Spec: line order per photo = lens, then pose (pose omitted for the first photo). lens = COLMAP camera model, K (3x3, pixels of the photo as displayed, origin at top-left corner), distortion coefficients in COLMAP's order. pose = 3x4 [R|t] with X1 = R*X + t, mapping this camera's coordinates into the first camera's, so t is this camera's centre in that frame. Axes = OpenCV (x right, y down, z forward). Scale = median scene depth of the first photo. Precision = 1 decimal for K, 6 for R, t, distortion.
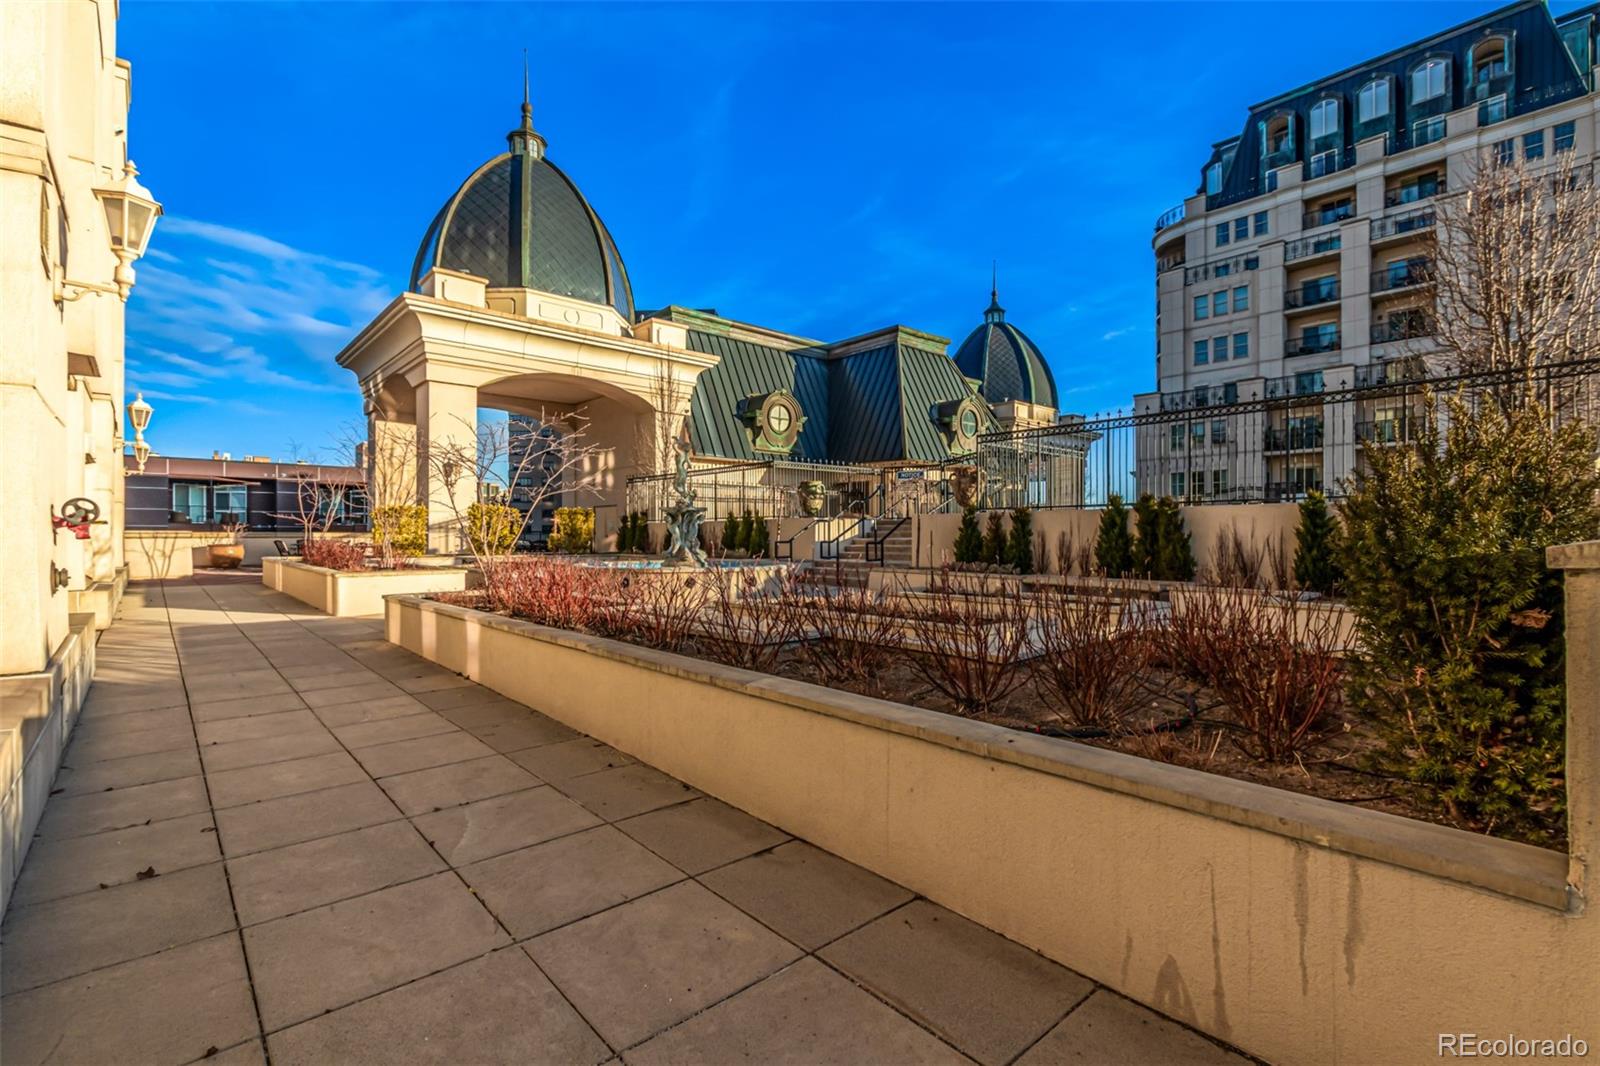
lens RADIAL K [[721.0, 0, 784.9], [0, 721.0, 526.1], [0, 0, 1]] dist [0.010756, -0.000503]
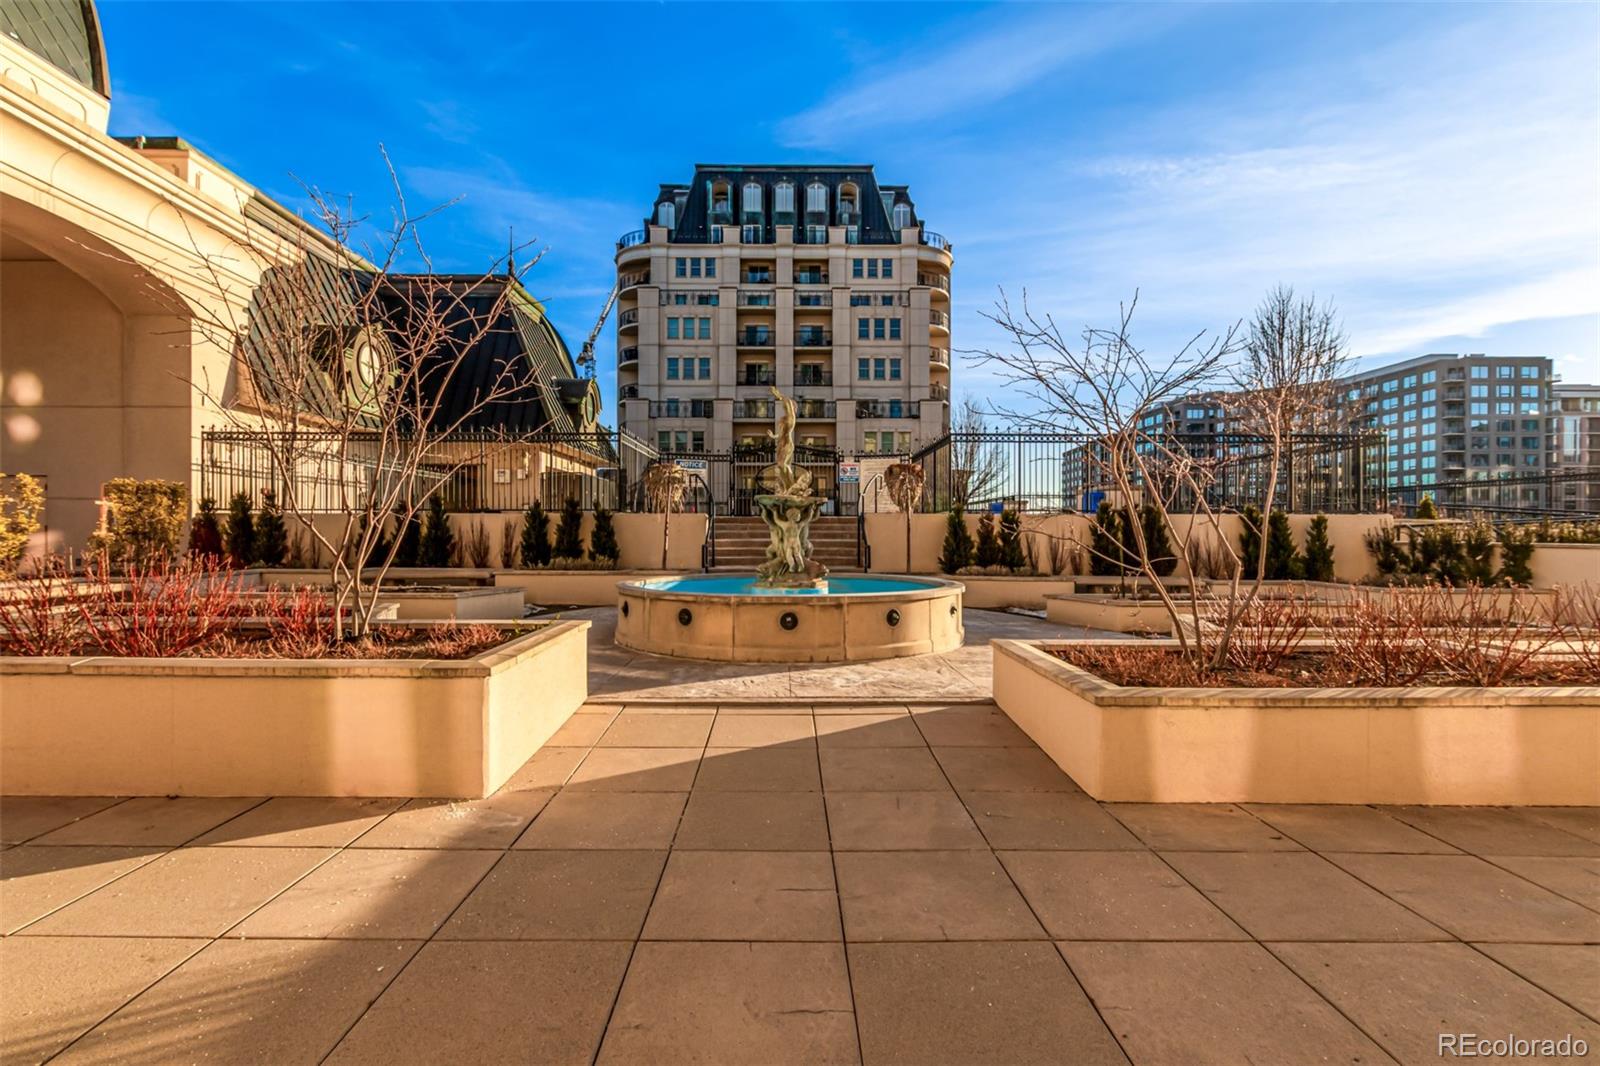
lens RADIAL K [[721.0, 0, 794.6], [0, 721.0, 527.4], [0, 0, 1]] dist [0.010756, -0.000503]
pose [[0.663678, 0.006091, 0.747994, -0.144387], [-0.012558, 0.999917, 0.003000, -0.000262], [-0.747913, -0.011384, 0.663699, 0.128492]]
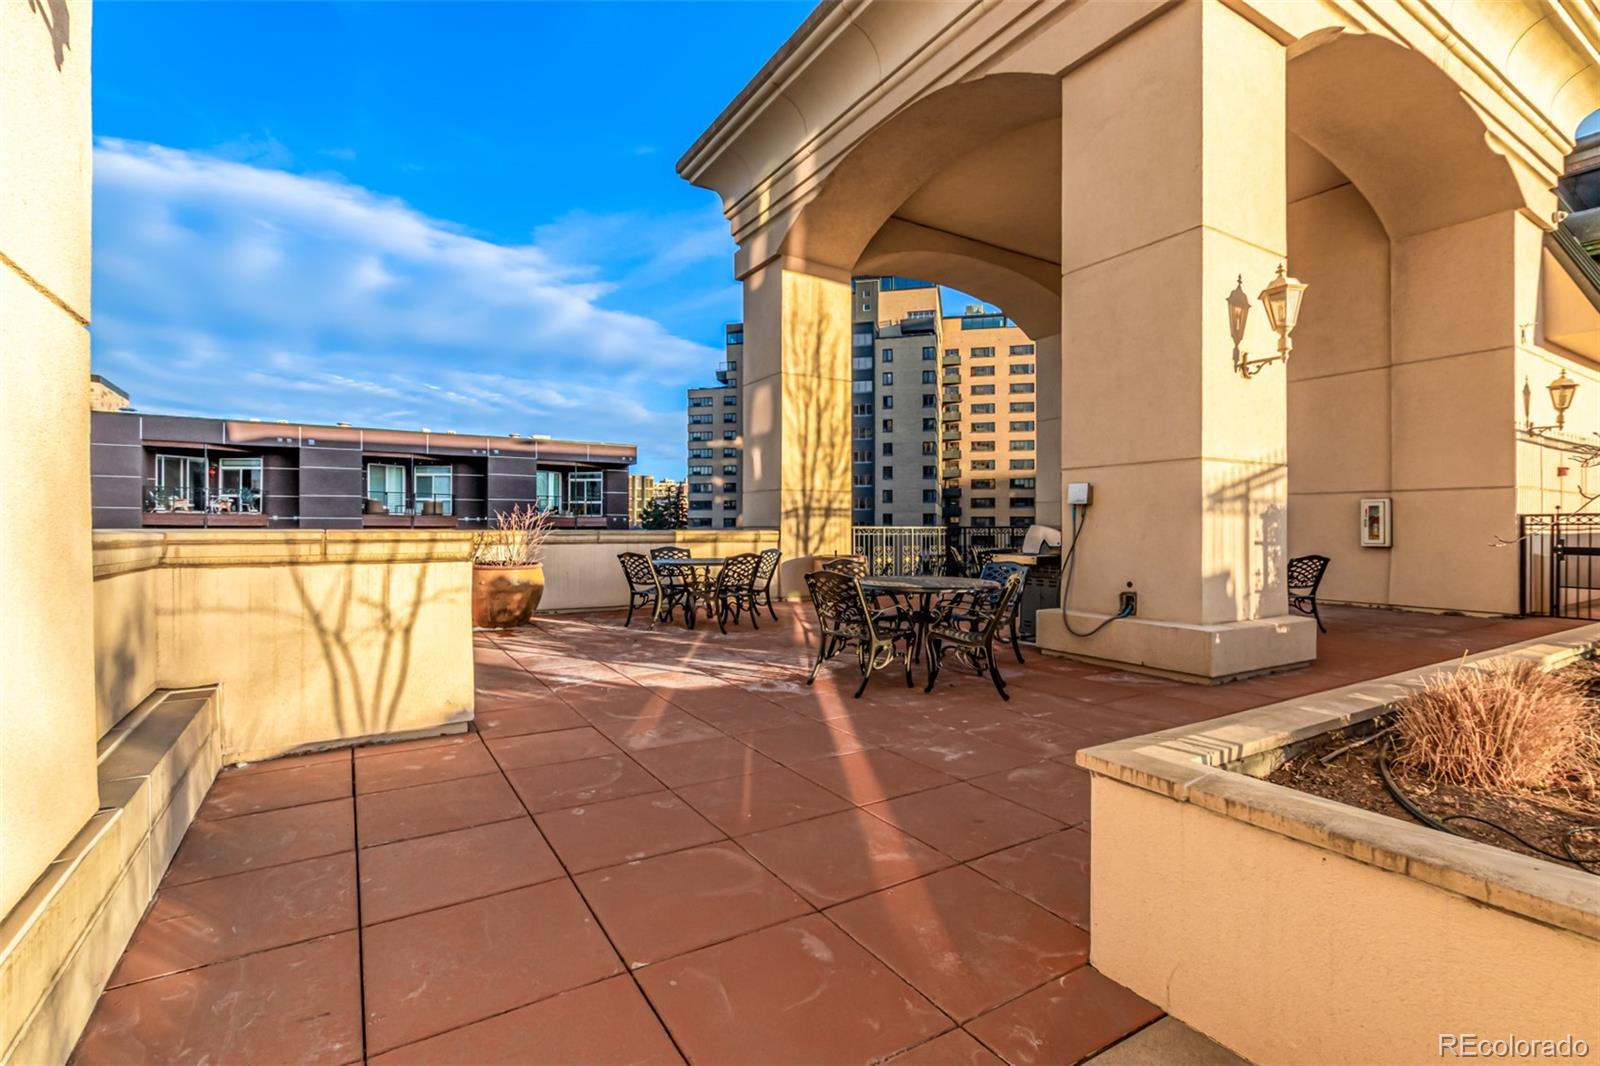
lens RADIAL K [[721.0, 0, 794.0], [0, 721.0, 532.6], [0, 0, 1]] dist [0.010756, -0.000503]
pose [[0.986872, 0.004004, -0.161456, -0.237493], [-0.000973, 0.999822, 0.018846, 0.000726], [0.161503, -0.018442, 0.986700, 0.273337]]
